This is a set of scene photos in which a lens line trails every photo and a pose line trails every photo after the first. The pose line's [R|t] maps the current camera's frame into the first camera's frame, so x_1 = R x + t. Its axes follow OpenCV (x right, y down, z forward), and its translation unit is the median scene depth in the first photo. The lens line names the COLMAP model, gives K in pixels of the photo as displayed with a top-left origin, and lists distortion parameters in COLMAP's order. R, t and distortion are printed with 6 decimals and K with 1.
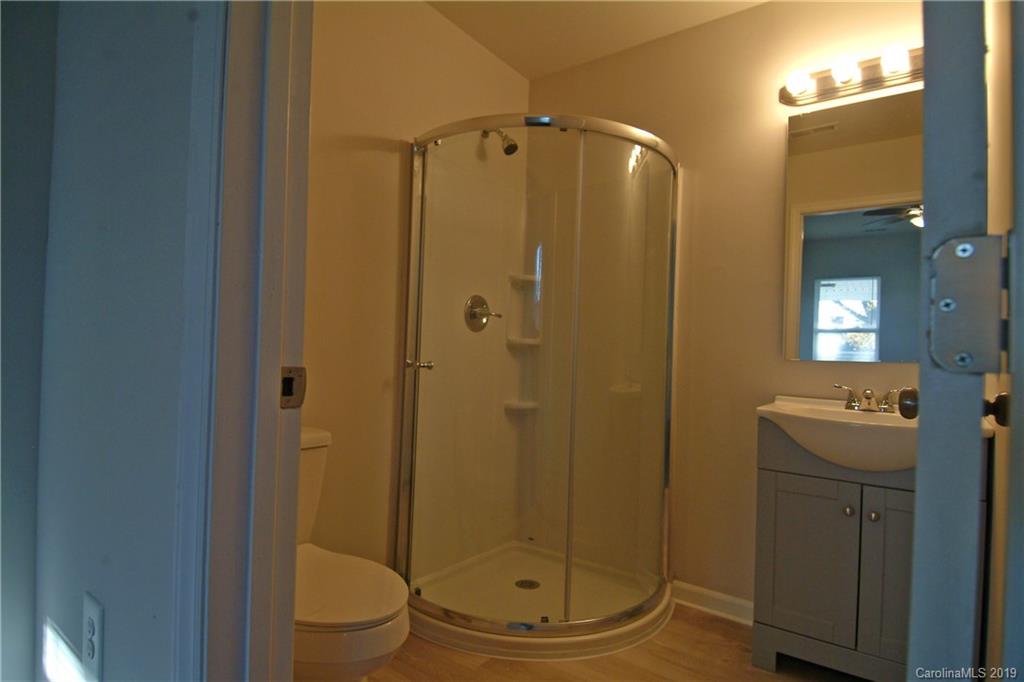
lens RADIAL K [[548.6, 0, 516.2], [0, 548.6, 343.0], [0, 0, 1]] dist [0.059182, -0.062797]
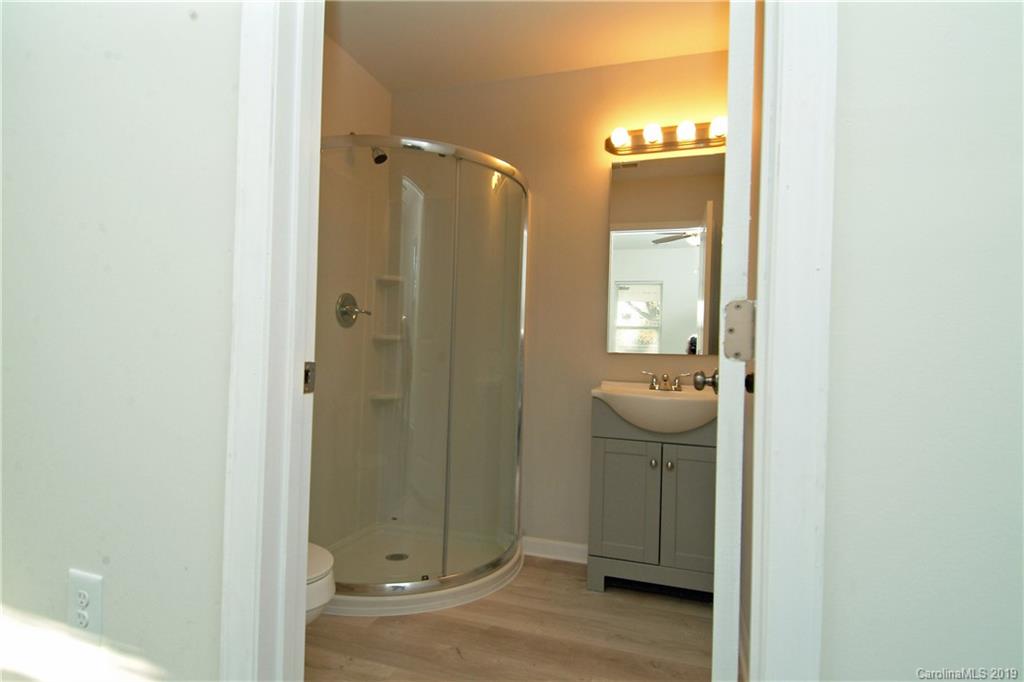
lens RADIAL K [[548.6, 0, 516.2], [0, 548.6, 343.0], [0, 0, 1]] dist [0.059182, -0.062797]
pose [[0.947238, -0.000300, 0.320531, -0.125311], [-0.003667, 0.999924, 0.011773, -0.006521], [-0.320510, -0.012328, 0.947165, -0.137166]]
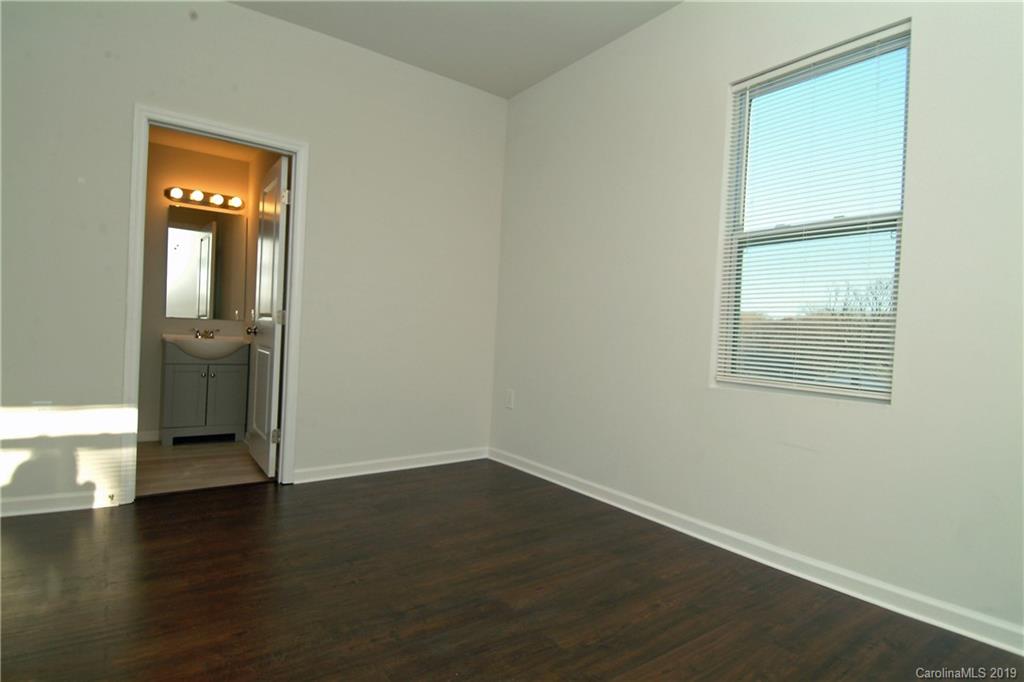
lens RADIAL K [[551.6, 0, 519.2], [0, 551.6, 341.1], [0, 0, 1]] dist [0.047286, -0.050113]
pose [[0.274053, -0.027283, 0.961328, -1.239942], [-0.044075, 0.998191, 0.040894, -0.026654], [-0.960704, -0.053577, 0.272354, -0.934588]]
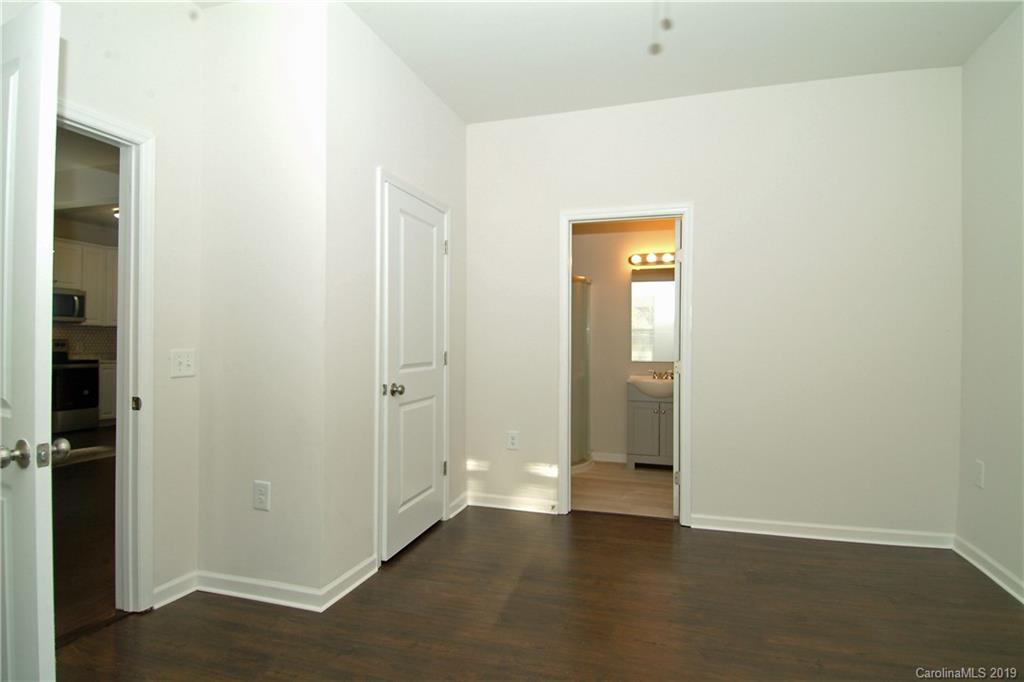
lens RADIAL K [[548.6, 0, 516.2], [0, 548.6, 343.0], [0, 0, 1]] dist [0.059182, -0.062797]
pose [[0.935377, -0.024732, 0.352786, -0.956363], [0.019209, 0.999632, 0.019149, -0.118685], [-0.353130, -0.011135, 0.935508, -1.262366]]
